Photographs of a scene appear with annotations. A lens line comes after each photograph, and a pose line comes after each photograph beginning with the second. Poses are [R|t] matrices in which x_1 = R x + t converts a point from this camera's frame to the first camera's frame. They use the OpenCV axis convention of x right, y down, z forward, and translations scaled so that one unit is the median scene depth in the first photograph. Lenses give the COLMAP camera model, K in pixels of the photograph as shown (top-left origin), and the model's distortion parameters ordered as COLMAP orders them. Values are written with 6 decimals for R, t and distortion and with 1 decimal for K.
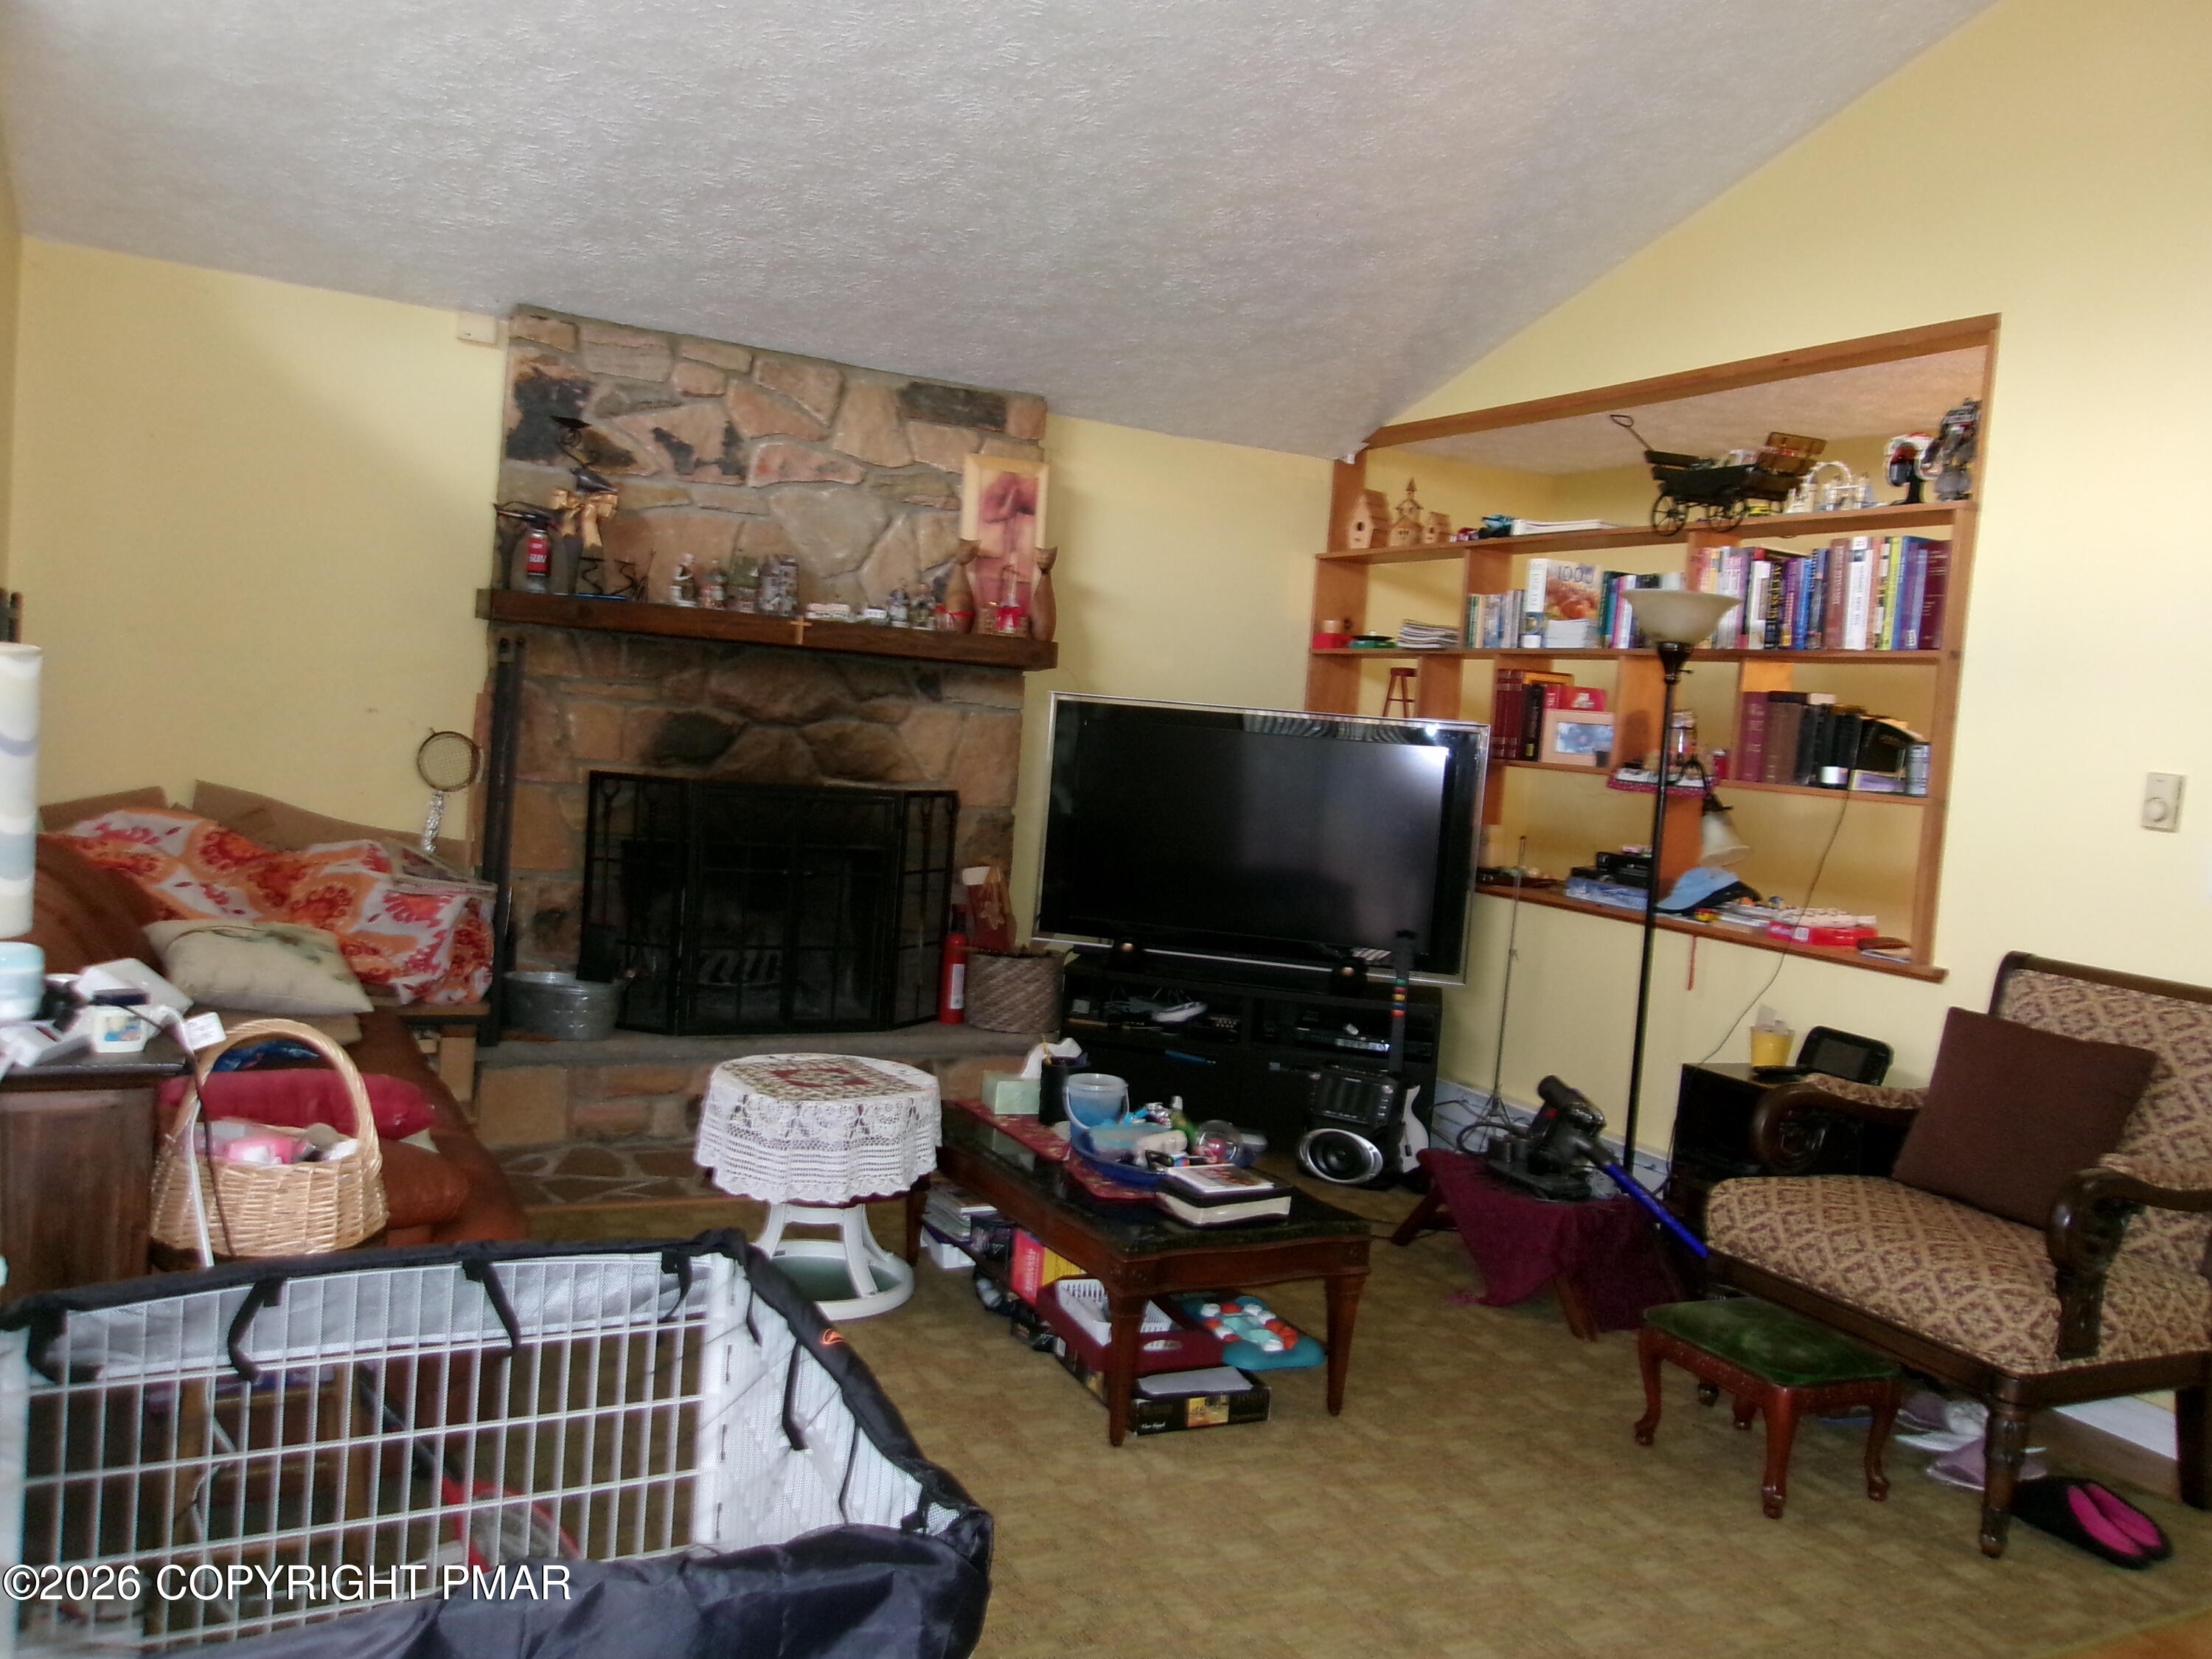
lens RADIAL K [[1743.7, 0, 1106.0], [0, 1743.7, 829.5], [0, 0, 1]] dist [-0.000120, 0.014125]
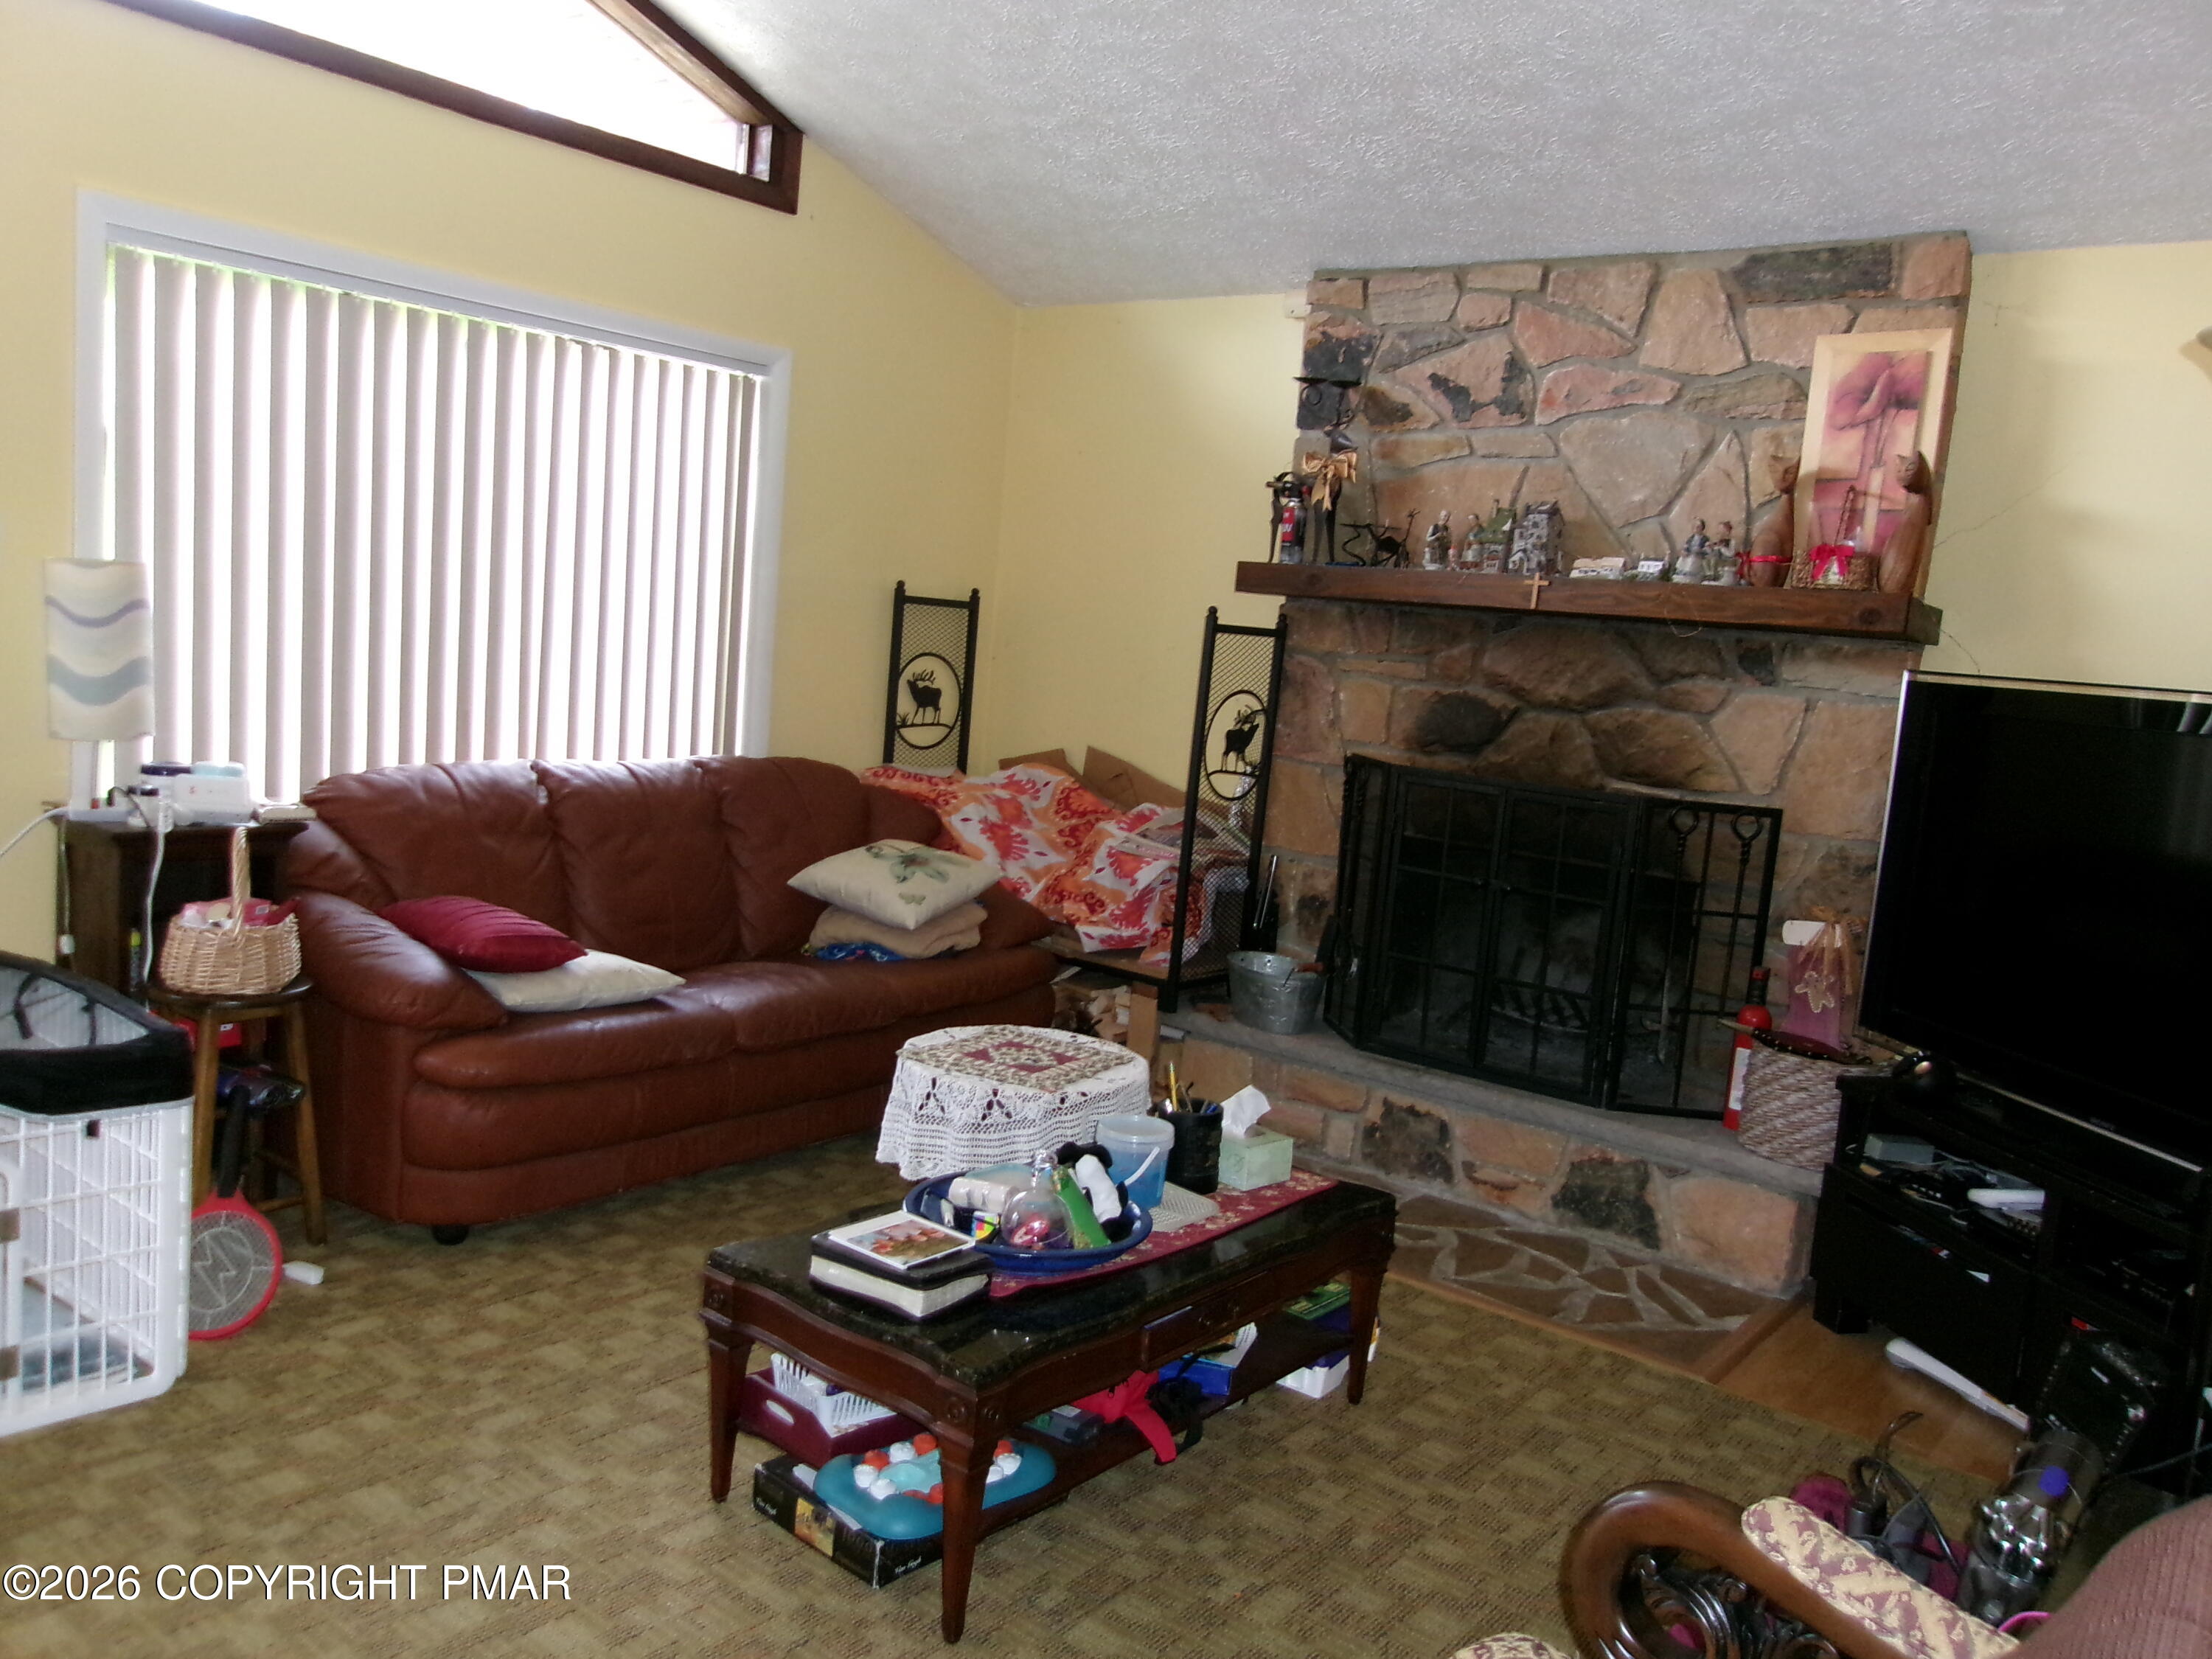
lens RADIAL K [[1743.7, 0, 1106.0], [0, 1743.7, 829.5], [0, 0, 1]] dist [-0.000120, 0.014125]
pose [[0.415870, 0.064689, -0.907120, 0.481354], [-0.110522, 0.993669, 0.020192, 0.002519], [0.902683, 0.091859, 0.420387, 0.476461]]
